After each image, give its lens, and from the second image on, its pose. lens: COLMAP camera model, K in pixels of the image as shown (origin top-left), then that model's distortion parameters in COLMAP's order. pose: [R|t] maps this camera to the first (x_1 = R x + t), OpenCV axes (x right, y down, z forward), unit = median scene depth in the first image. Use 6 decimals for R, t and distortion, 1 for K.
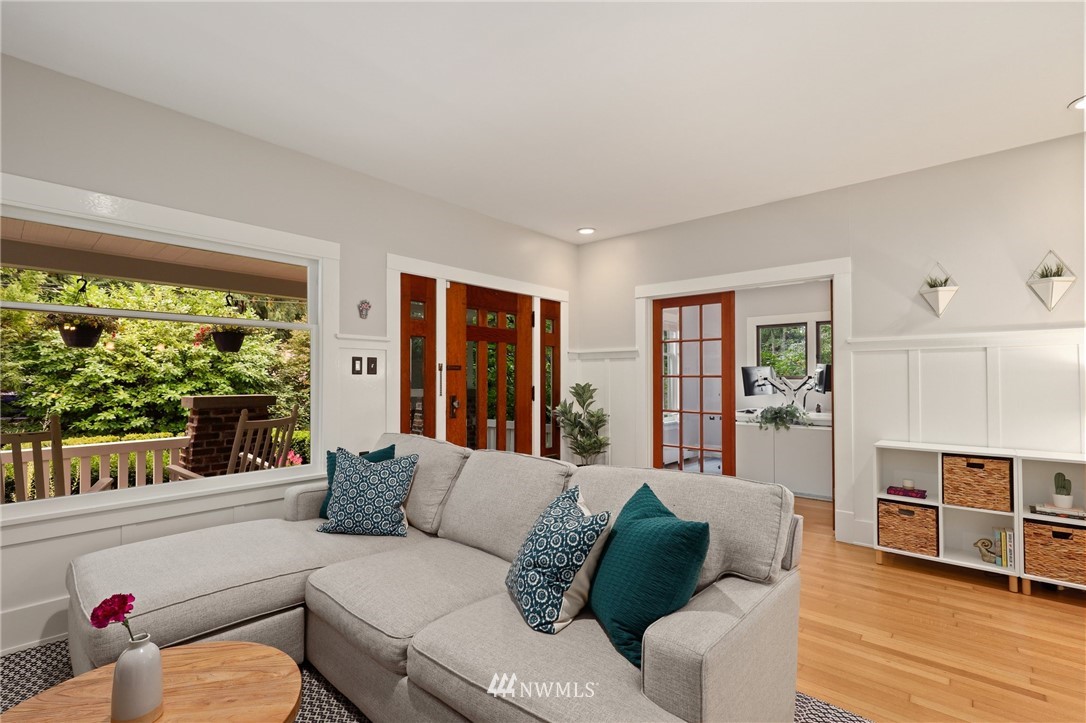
lens RADIAL K [[494.3, 0, 540.4], [0, 494.3, 376.3], [0, 0, 1]] dist [0.000478, -0.000098]
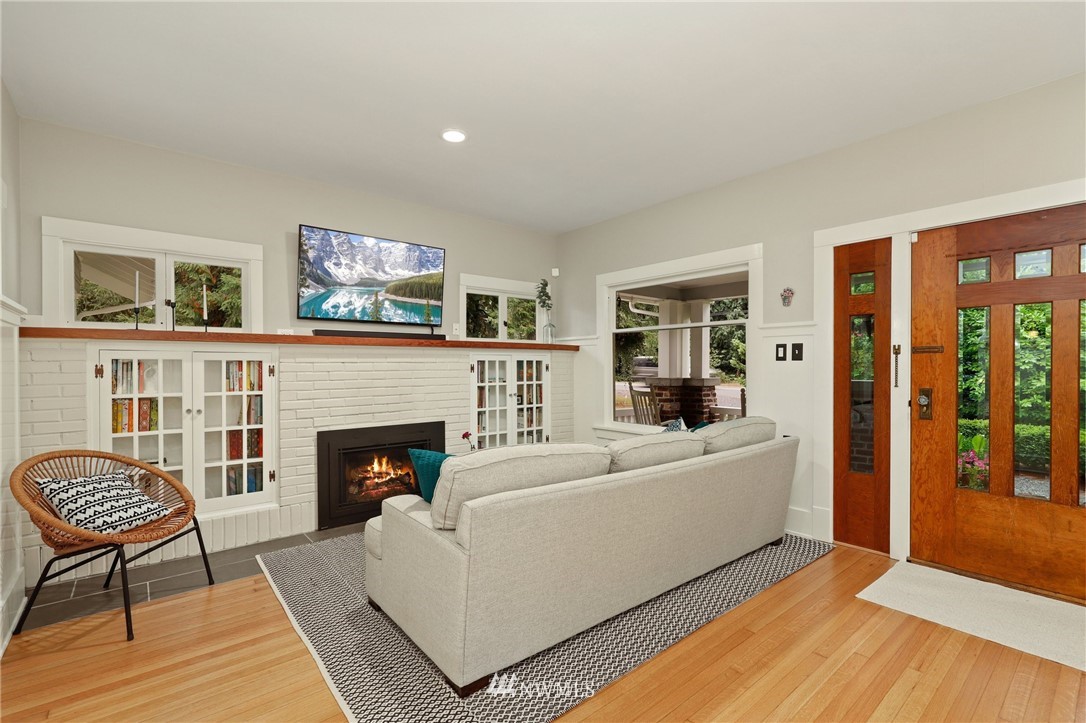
lens RADIAL K [[489.0, 0, 542.5], [0, 489.0, 364.7], [0, 0, 1]] dist [0.000378, 0.000451]
pose [[-0.145827, 0.000679, -0.989310, 0.688421], [0.004058, 0.999992, 0.000088, 0.002377], [0.989302, -0.004002, -0.145829, 0.621685]]
